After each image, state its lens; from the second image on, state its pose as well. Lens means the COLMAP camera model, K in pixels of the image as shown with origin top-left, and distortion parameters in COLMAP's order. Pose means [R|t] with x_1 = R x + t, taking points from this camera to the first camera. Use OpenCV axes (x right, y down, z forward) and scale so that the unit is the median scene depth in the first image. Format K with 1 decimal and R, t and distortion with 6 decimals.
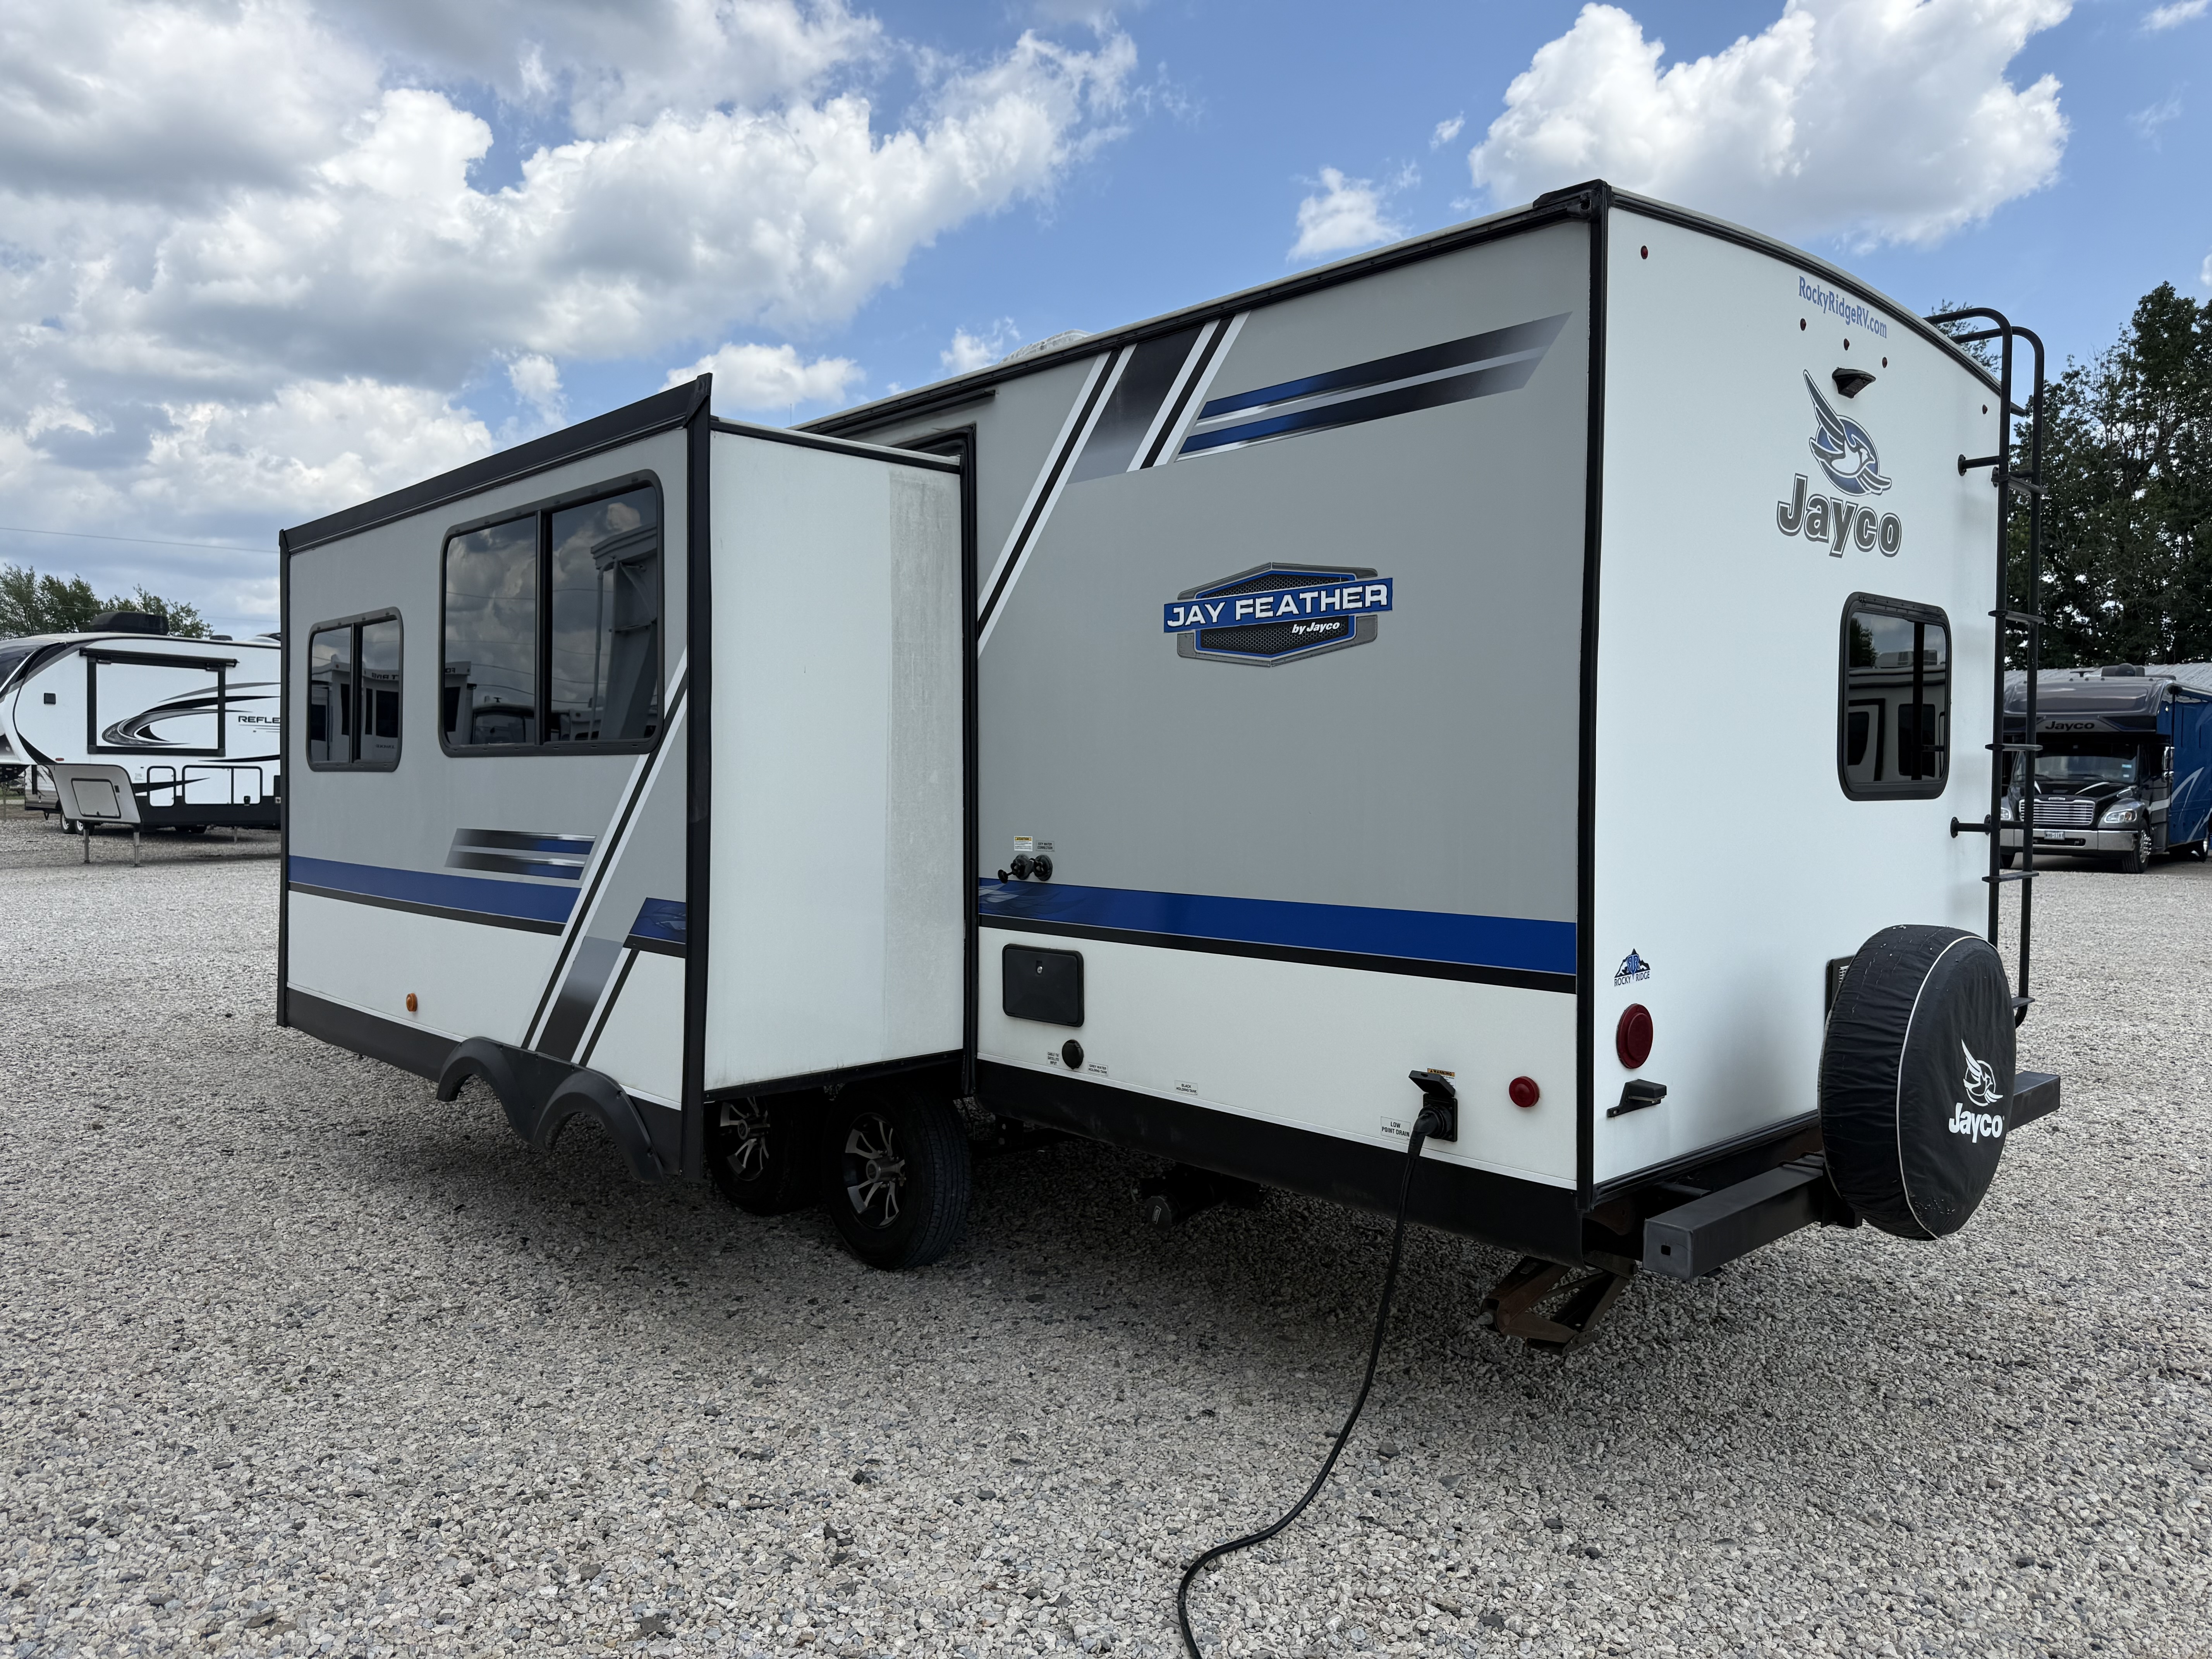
lens RADIAL K [[1569.8, 0, 1113.1], [0, 1569.8, 831.8], [0, 0, 1]] dist [0.029725, -0.024299]
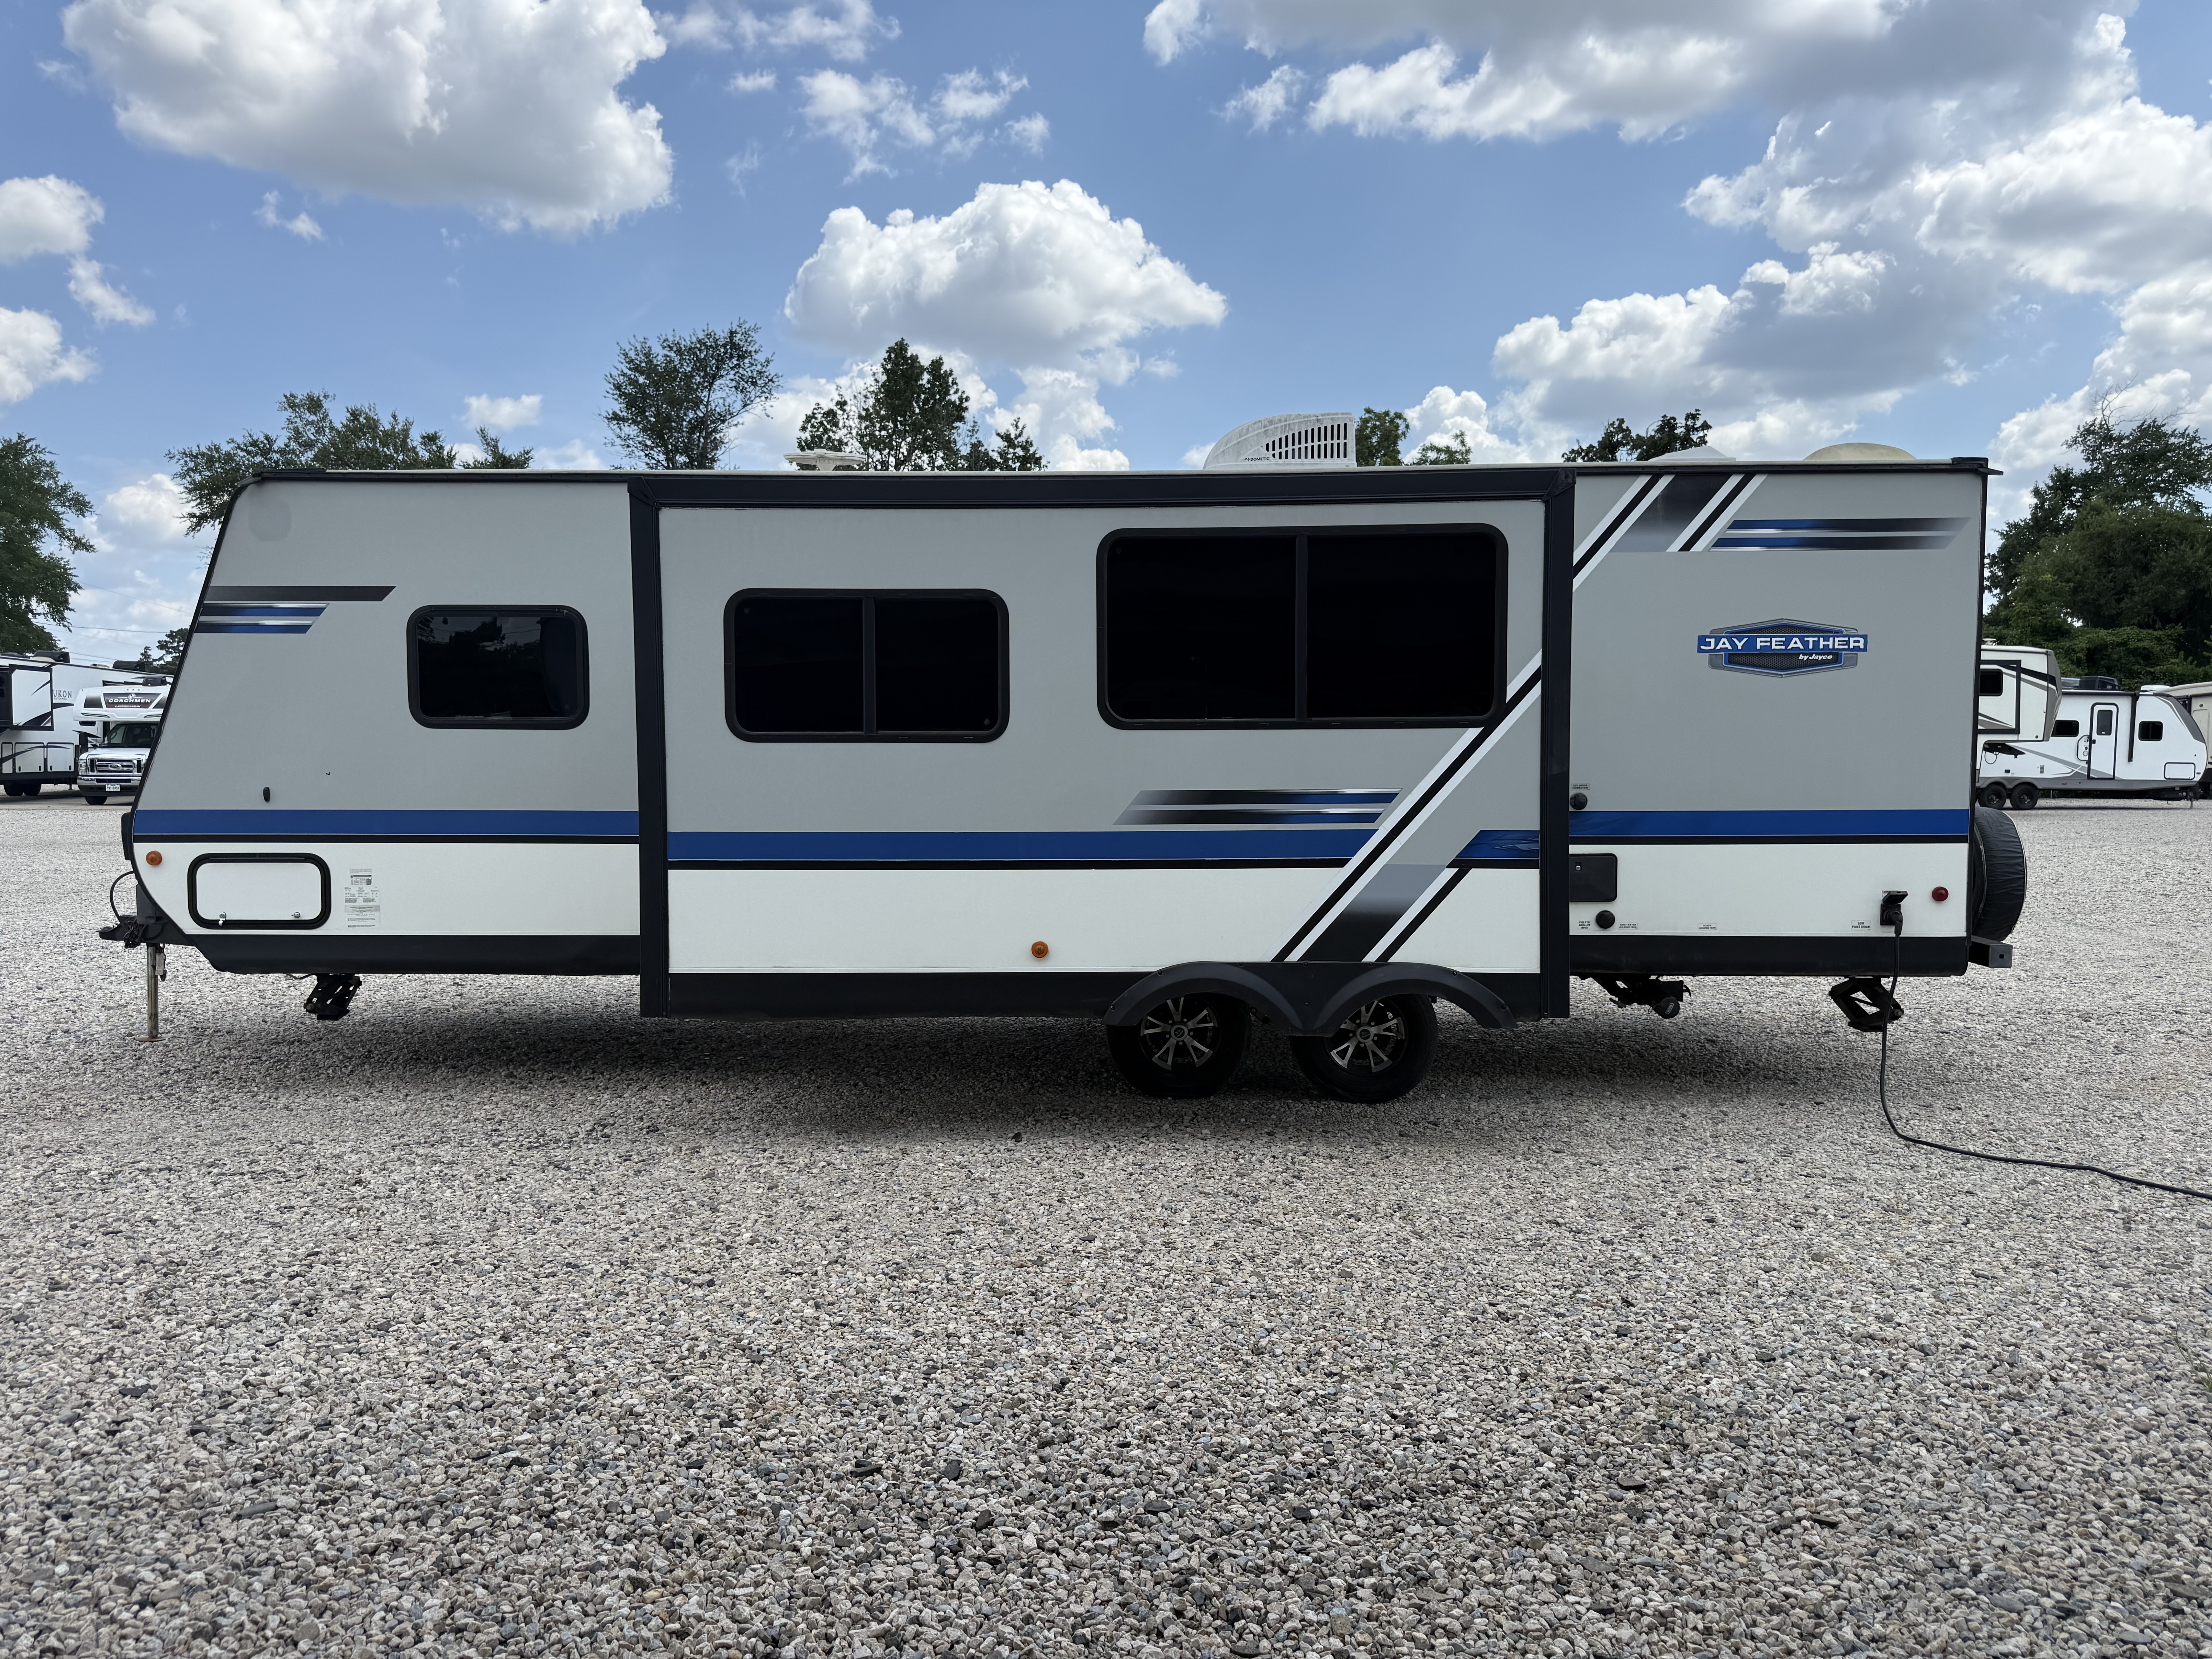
lens RADIAL K [[1569.8, 0, 1118.7], [0, 1569.8, 831.4], [0, 0, 1]] dist [0.029725, -0.024299]
pose [[0.713667, -0.045505, 0.699006, -1.582349], [0.031723, 0.998963, 0.032643, -0.012795], [-0.699767, -0.001121, 0.714371, 0.239453]]
